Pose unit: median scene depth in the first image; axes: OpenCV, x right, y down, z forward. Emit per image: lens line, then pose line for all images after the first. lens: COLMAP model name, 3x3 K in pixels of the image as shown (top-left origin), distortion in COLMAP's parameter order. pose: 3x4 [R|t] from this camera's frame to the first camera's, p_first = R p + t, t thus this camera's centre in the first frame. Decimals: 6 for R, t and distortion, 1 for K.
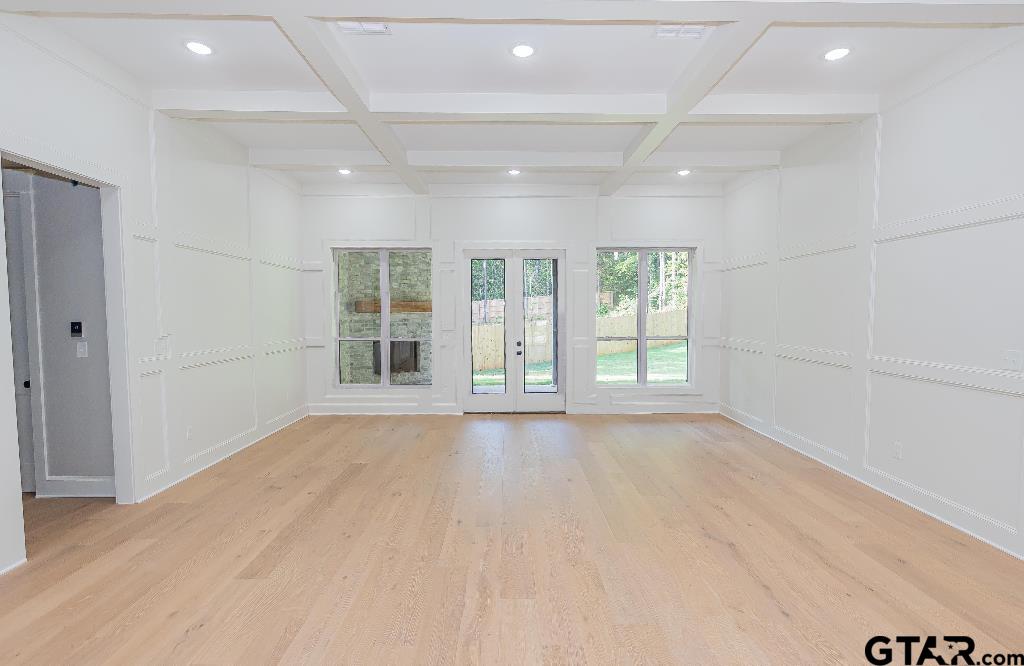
lens RADIAL K [[477.8, 0, 512.6], [0, 477.8, 337.5], [0, 0, 1]] dist [-0.001385, 0.000077]
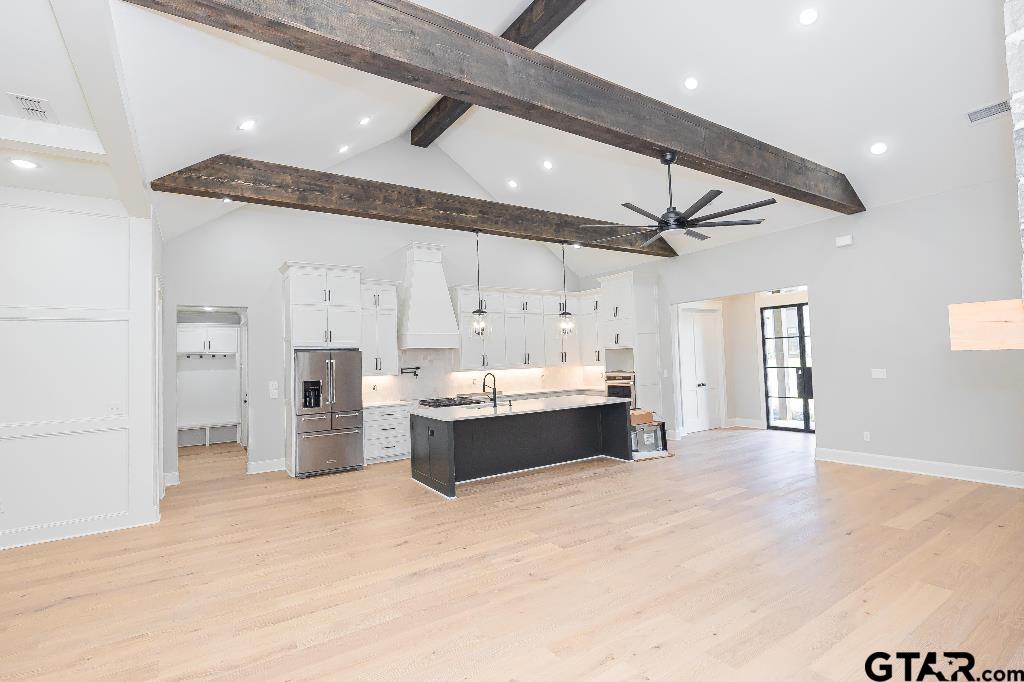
lens RADIAL K [[480.7, 0, 513.6], [0, 480.7, 346.6], [0, 0, 1]] dist [0.001820, 0.000067]
pose [[-0.535375, 0.037889, 0.843764, -0.502086], [0.078317, 0.996916, 0.004927, -0.030676], [-0.840976, 0.068719, -0.536691, 0.340311]]
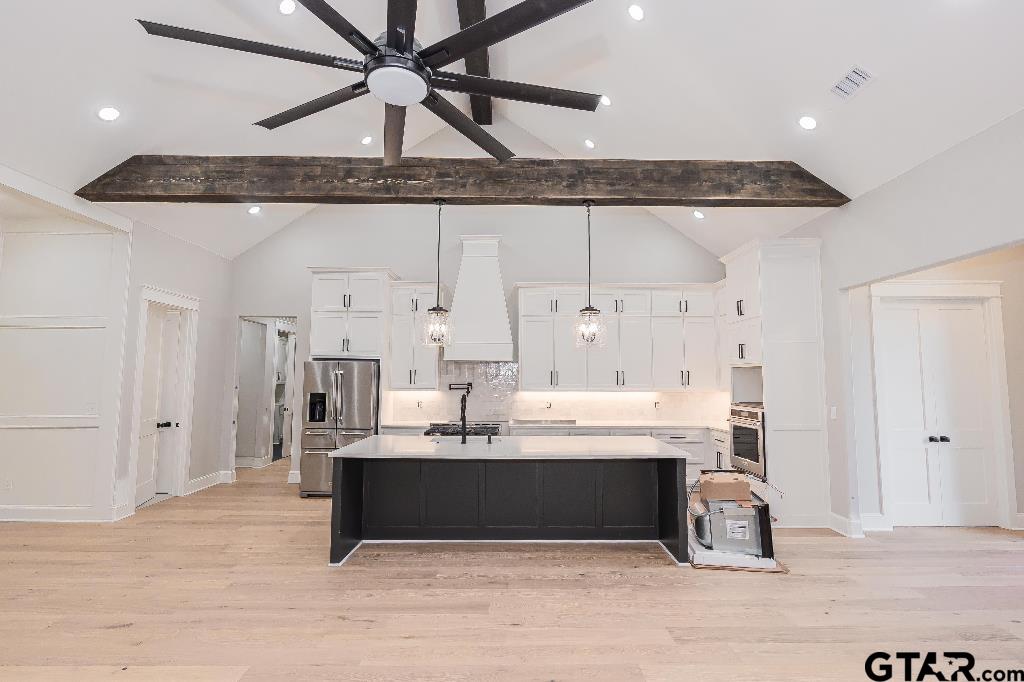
lens RADIAL K [[480.5, 0, 521.7], [0, 480.5, 342.2], [0, 0, 1]] dist [-0.005778, -0.000334]
pose [[-0.002549, 0.074041, 0.997252, -0.342111], [0.050810, 0.995977, -0.073816, 0.006749], [-0.998705, 0.050482, -0.006300, -0.282498]]
